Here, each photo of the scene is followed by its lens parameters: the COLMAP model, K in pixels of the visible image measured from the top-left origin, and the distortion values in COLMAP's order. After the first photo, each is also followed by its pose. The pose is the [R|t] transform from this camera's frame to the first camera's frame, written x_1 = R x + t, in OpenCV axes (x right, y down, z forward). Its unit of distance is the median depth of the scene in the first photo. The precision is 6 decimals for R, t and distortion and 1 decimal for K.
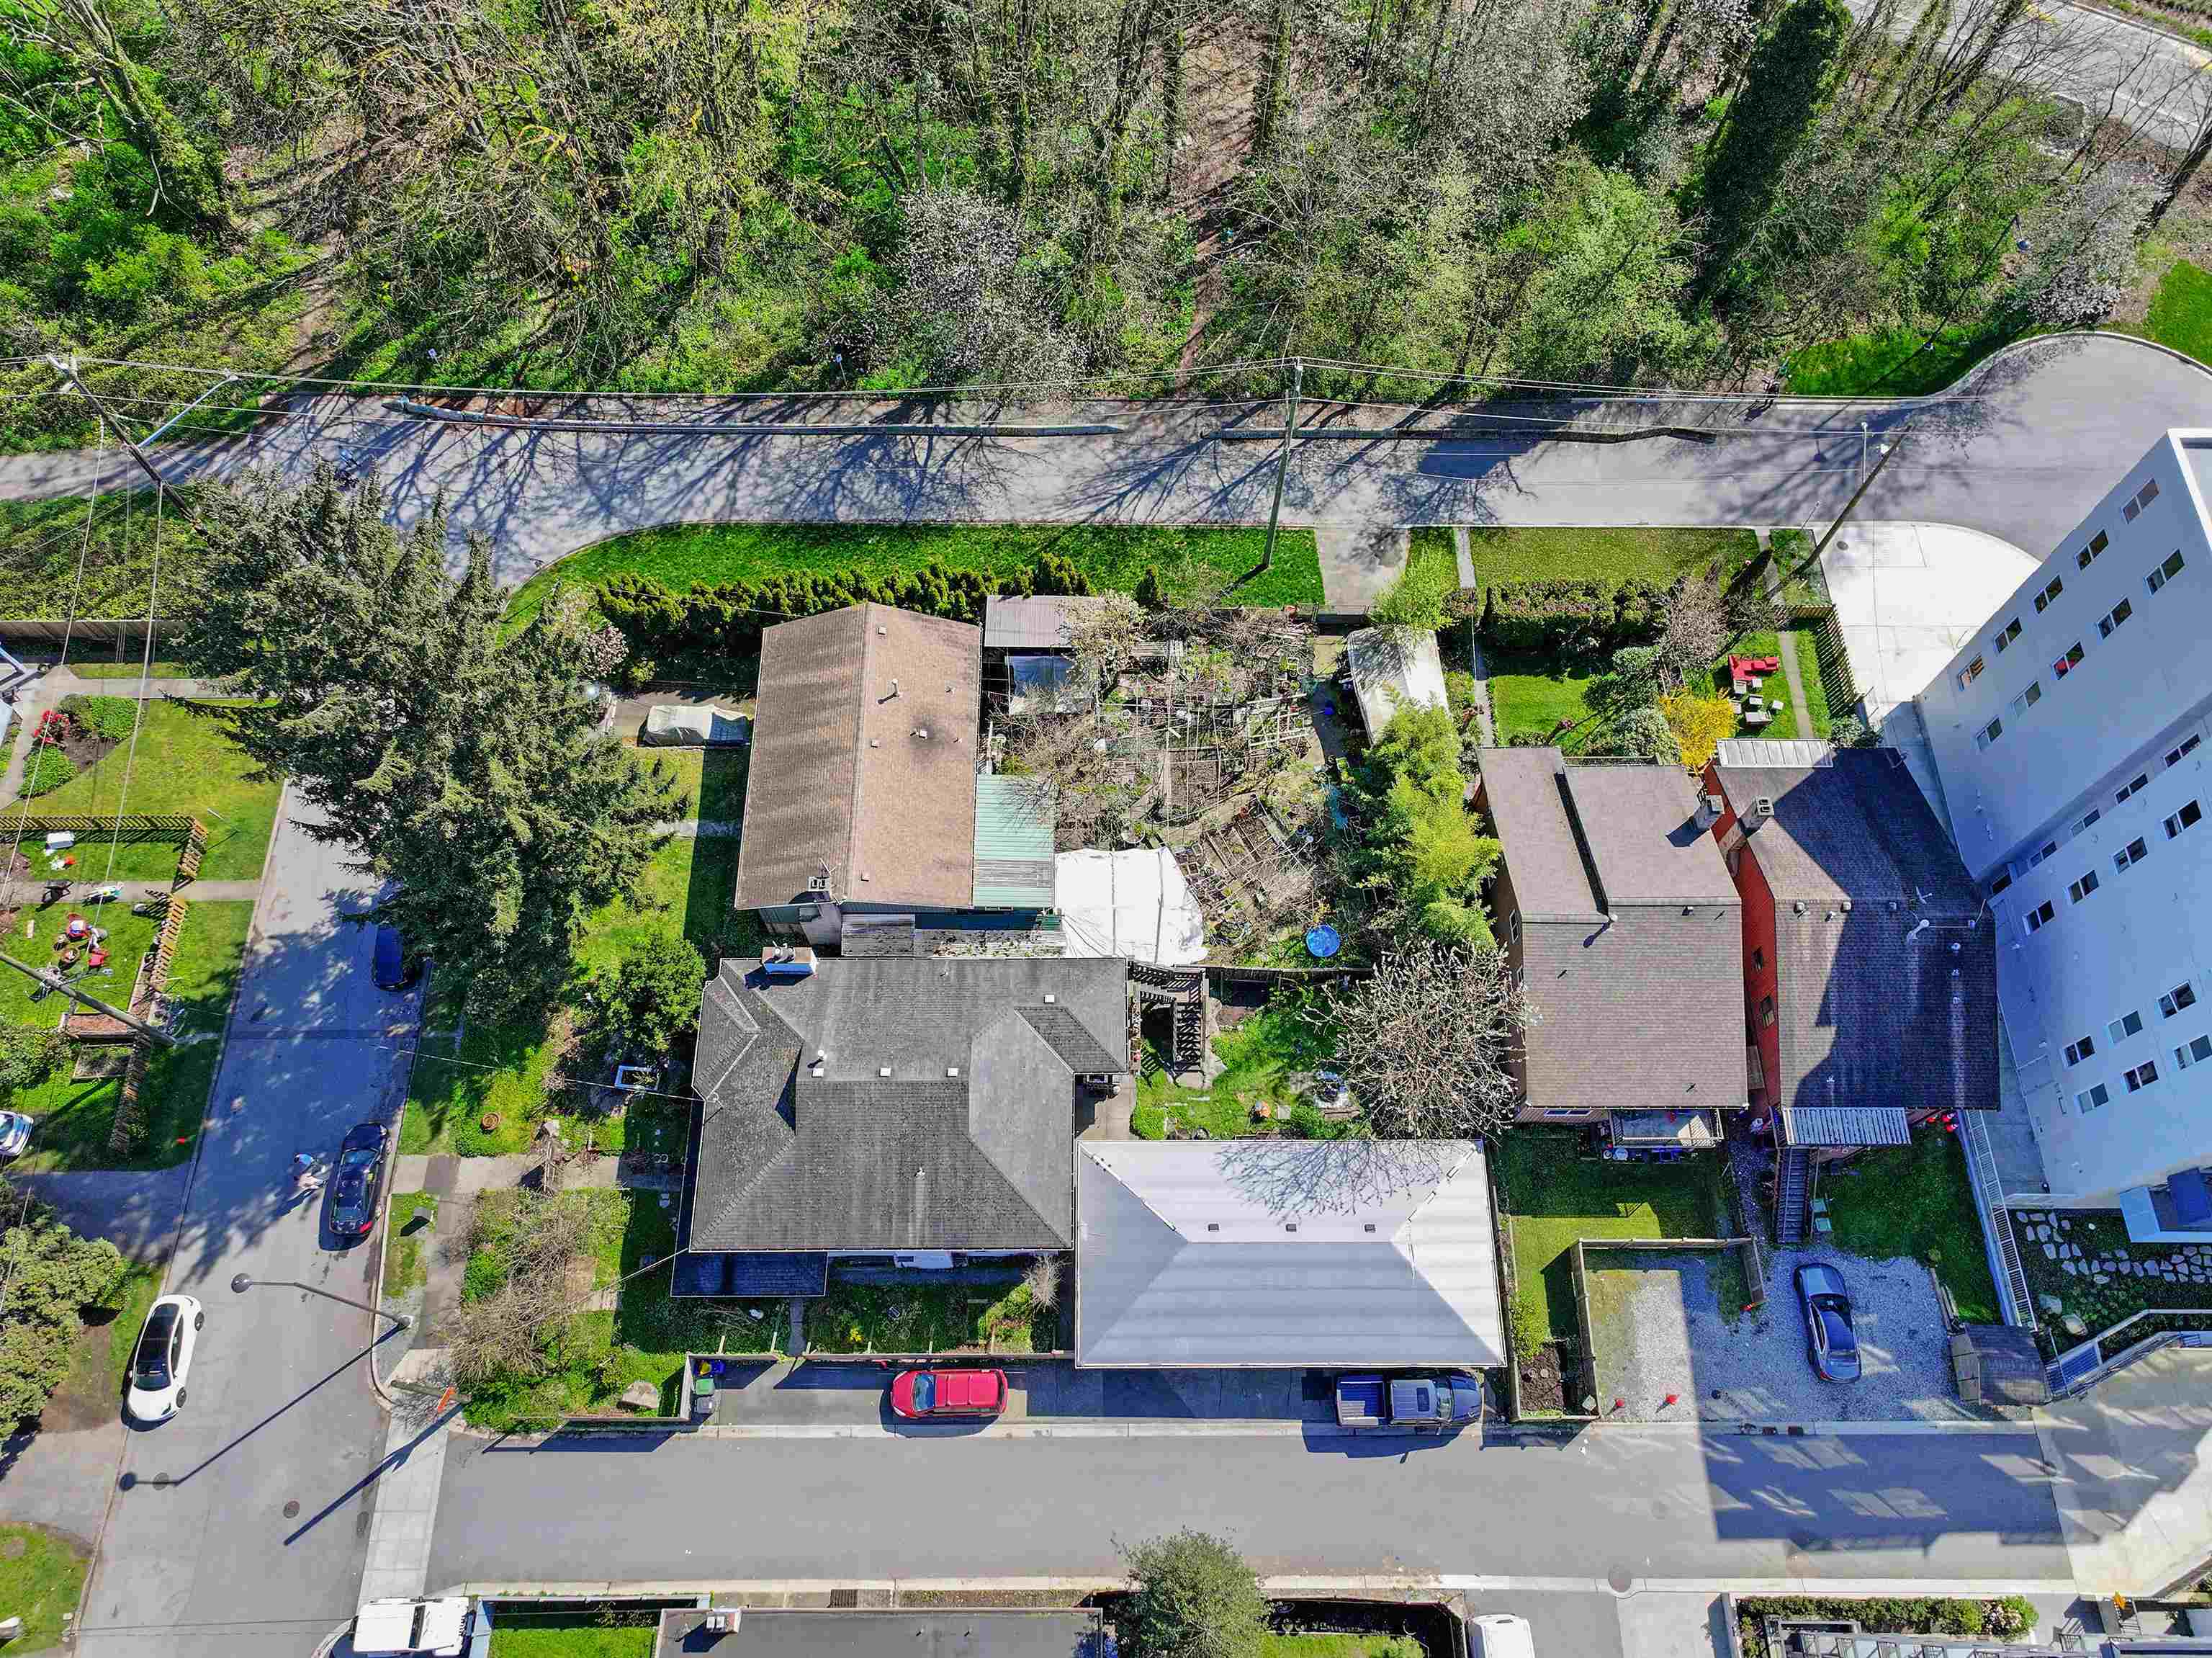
lens RADIAL K [[1552.9, 0, 1107.6], [0, 1552.9, 820.2], [0, 0, 1]] dist [0.000953, 0.003144]
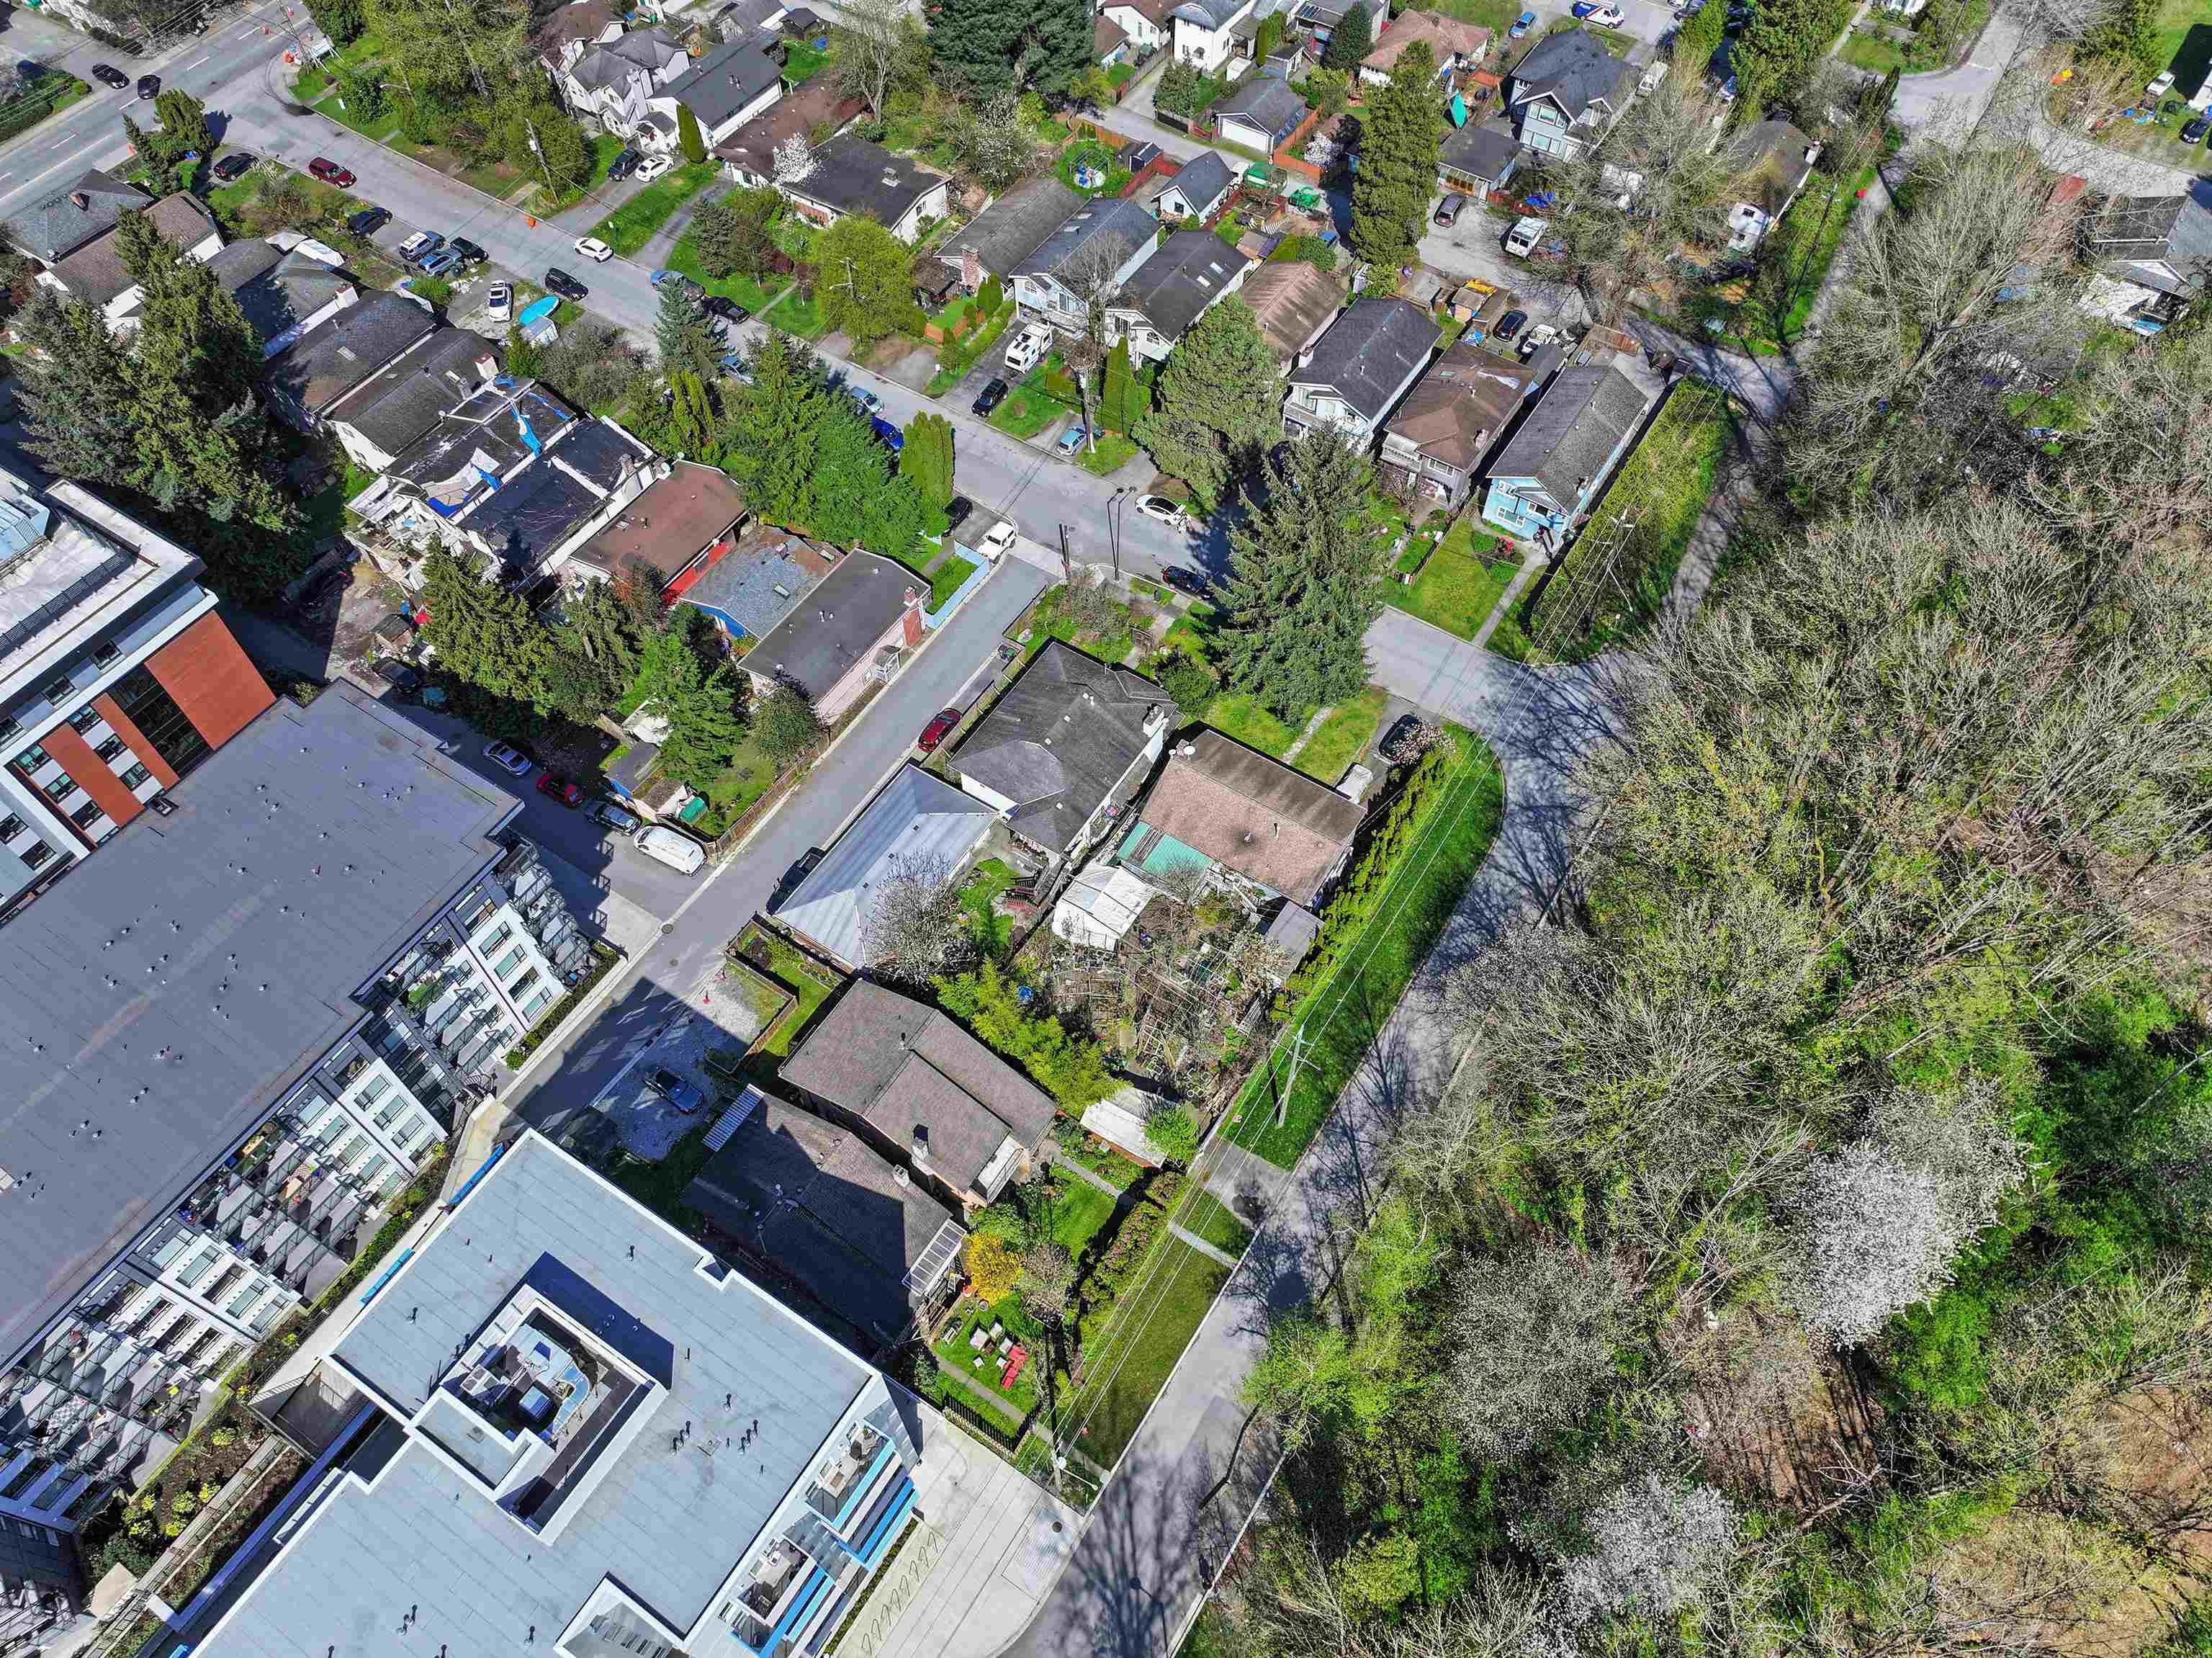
lens RADIAL K [[1552.9, 0, 1107.6], [0, 1552.9, 820.2], [0, 0, 1]] dist [0.000953, 0.003144]
pose [[-0.547133, 0.692082, -0.470817, 0.744852], [-0.756608, -0.168313, 0.631835, -1.006721], [0.358037, 0.701921, 0.615724, -0.097811]]
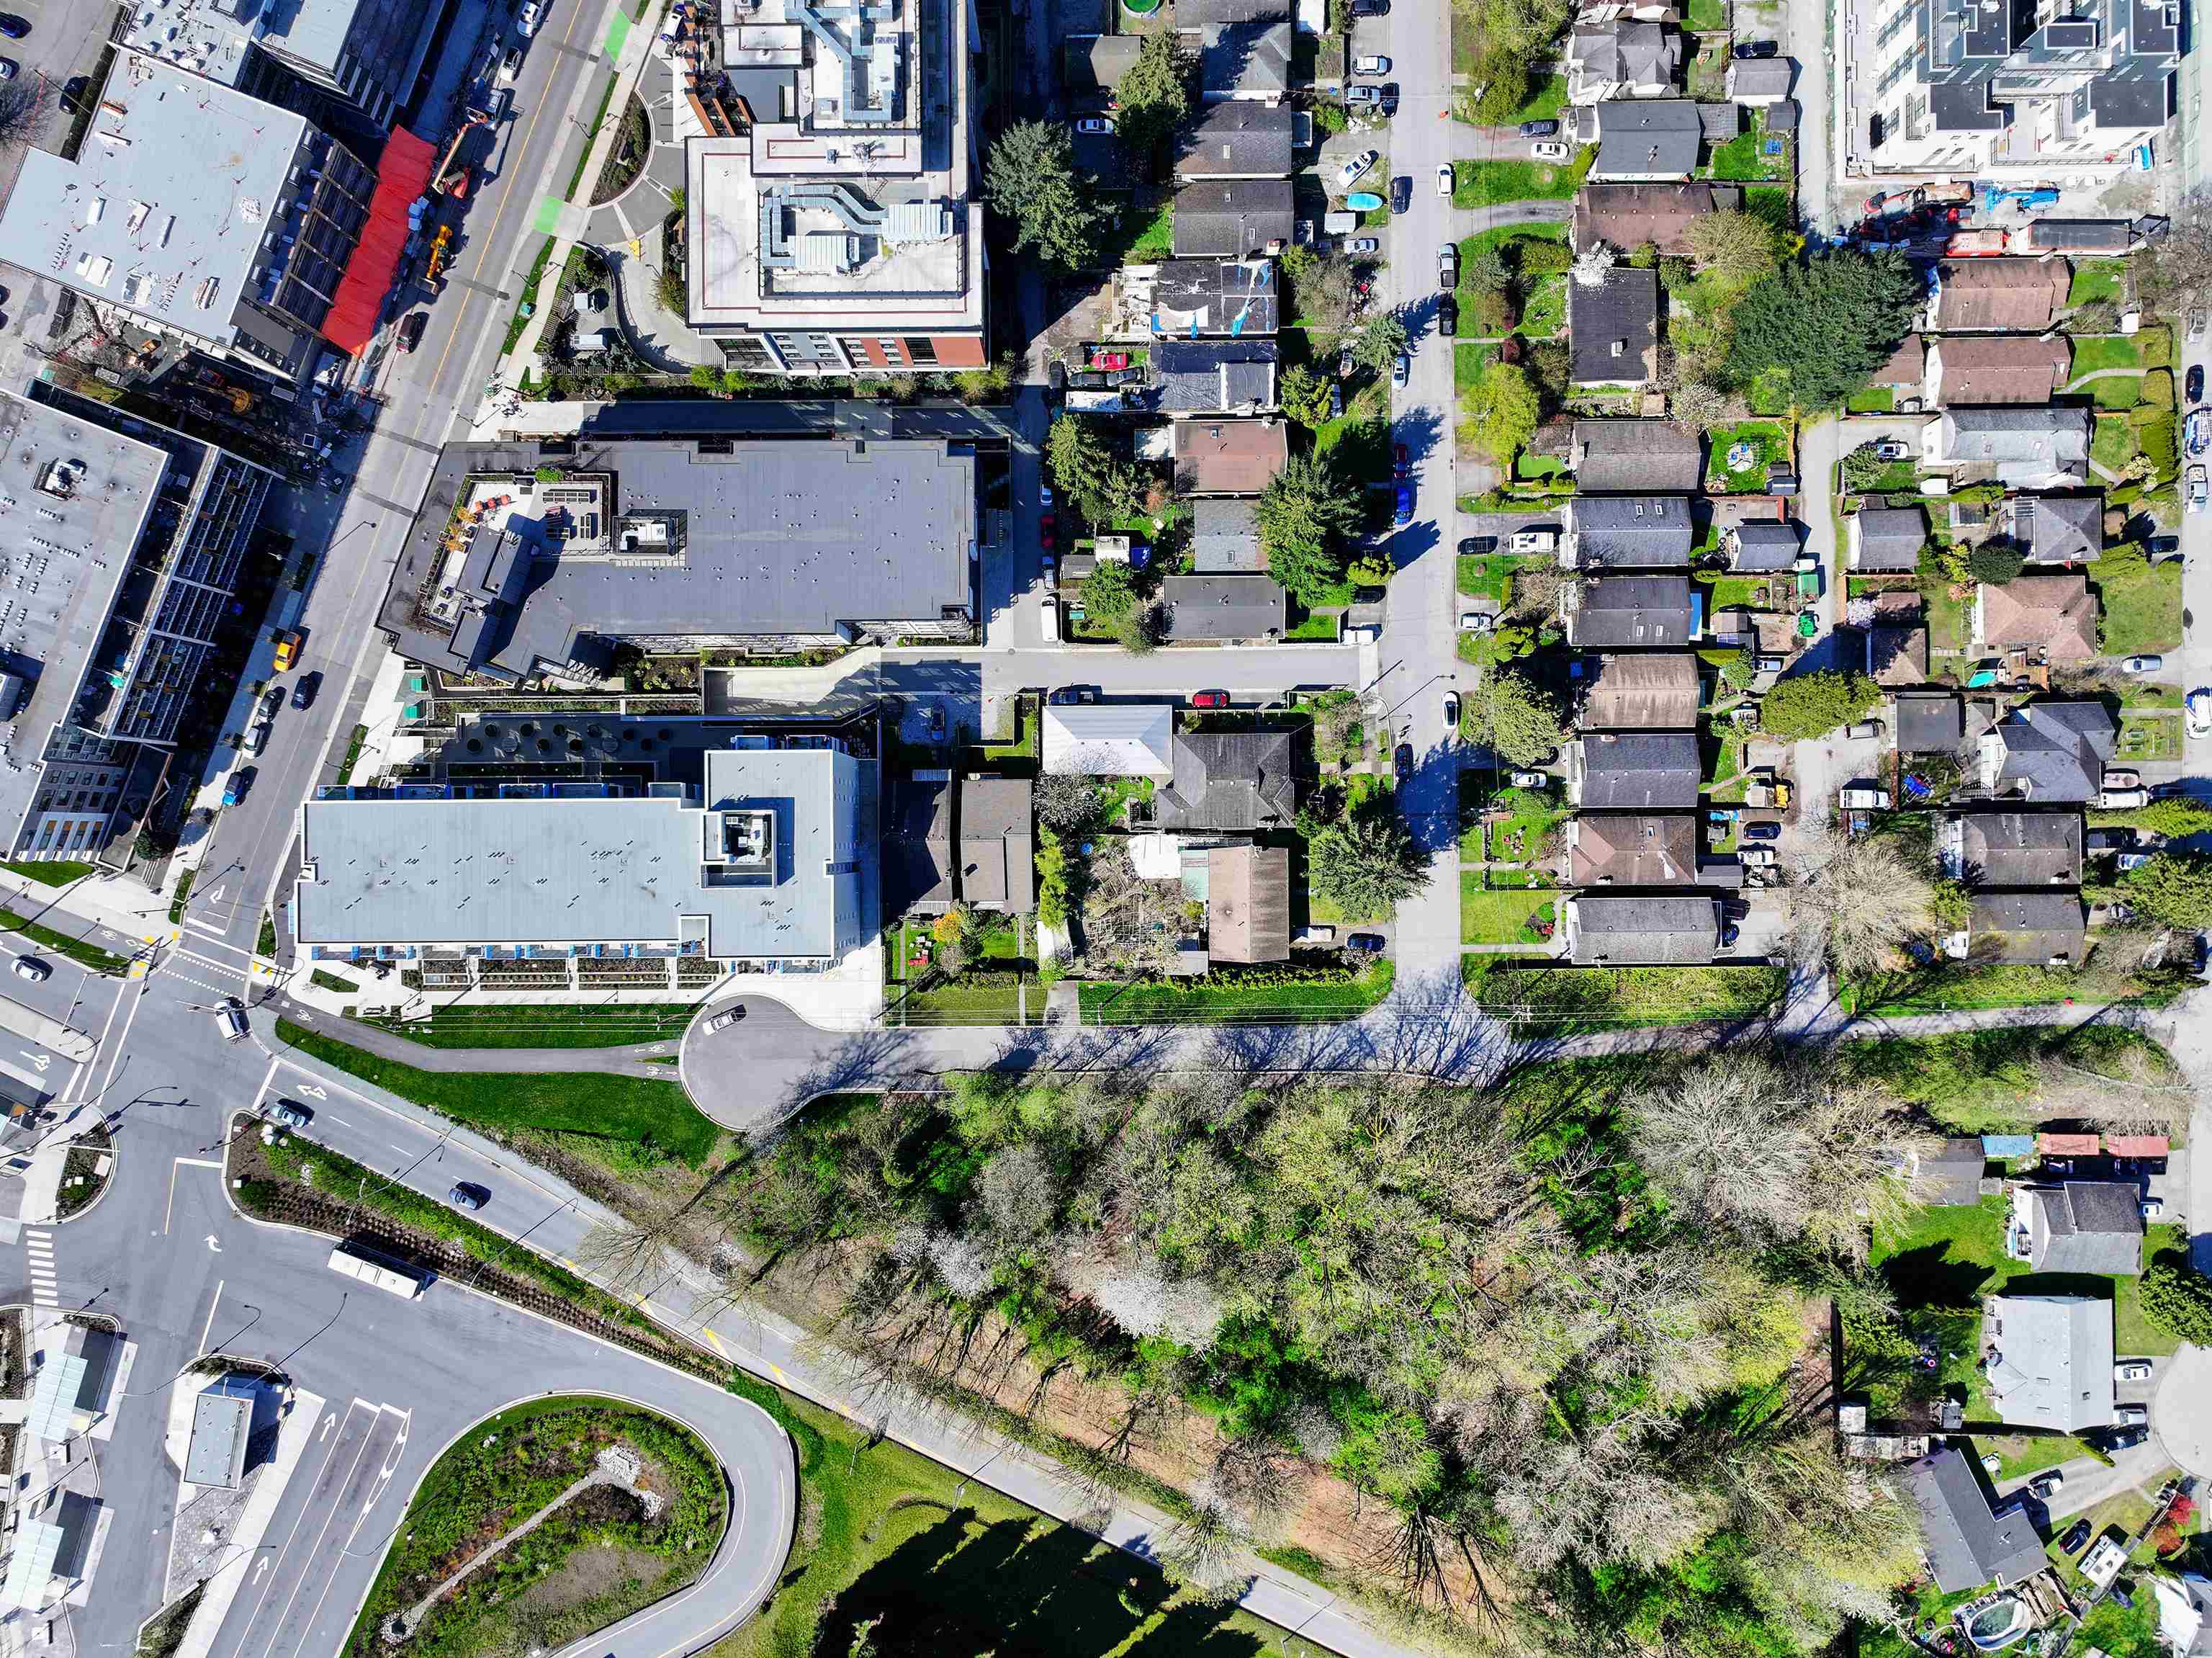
lens RADIAL K [[1552.9, 0, 1107.6], [0, 1552.9, 820.2], [0, 0, 1]] dist [0.000953, 0.003144]
pose [[-0.999998, 0.001550, -0.001412, 0.108124], [-0.002014, -0.897899, 0.440196, -1.177747], [-0.000586, 0.440198, 0.897901, -1.664594]]
